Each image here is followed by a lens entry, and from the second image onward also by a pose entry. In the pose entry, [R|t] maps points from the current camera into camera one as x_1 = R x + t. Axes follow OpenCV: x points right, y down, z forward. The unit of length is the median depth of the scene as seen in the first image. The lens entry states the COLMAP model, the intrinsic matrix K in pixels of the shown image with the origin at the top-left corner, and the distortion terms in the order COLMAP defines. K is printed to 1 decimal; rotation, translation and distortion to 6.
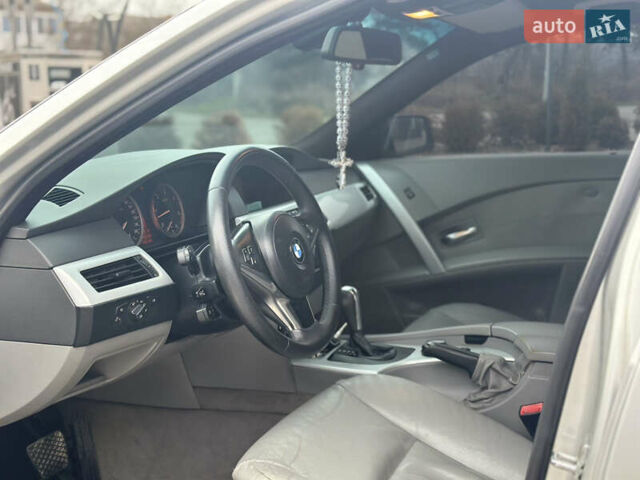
lens RADIAL K [[887.5, 0, 323.4], [0, 887.5, 239.5], [0, 0, 1]] dist [0.183505, -0.317823]
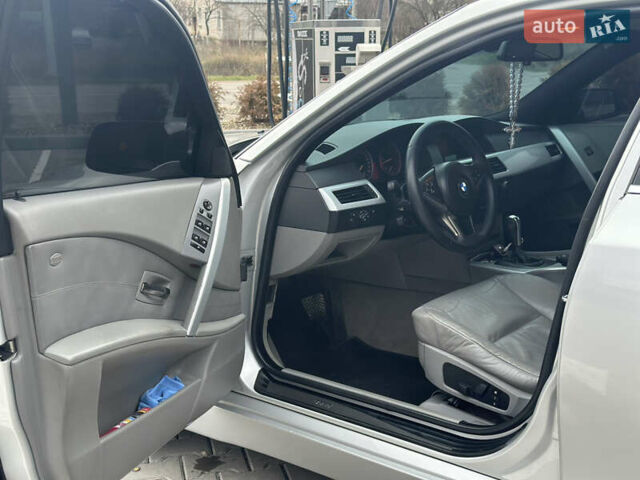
lens RADIAL K [[887.5, 0, 323.4], [0, 887.5, 239.5], [0, 0, 1]] dist [0.183505, -0.317823]
pose [[0.952140, 0.062238, -0.299260, 0.220091], [-0.045333, 0.996976, 0.063113, 0.017963], [0.302283, -0.046527, 0.952082, -0.617275]]
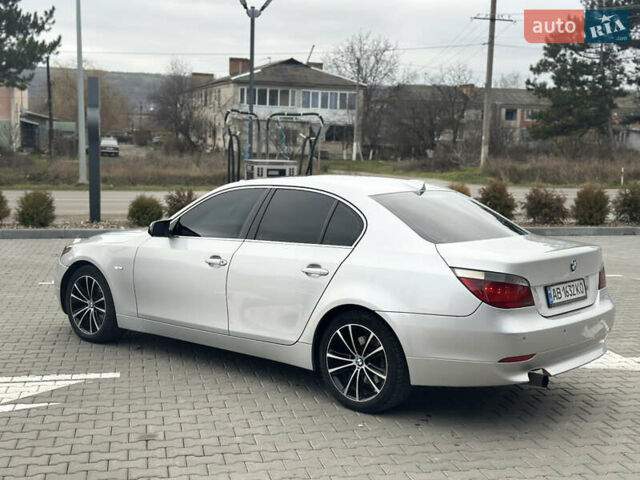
lens RADIAL K [[887.5, 0, 323.4], [0, 887.5, 239.5], [0, 0, 1]] dist [0.183505, -0.317823]
pose [[0.944549, 0.056366, -0.323498, 2.055256], [-0.078353, 0.995388, -0.055340, 0.241977], [0.318886, 0.077619, 0.944609, -3.492026]]
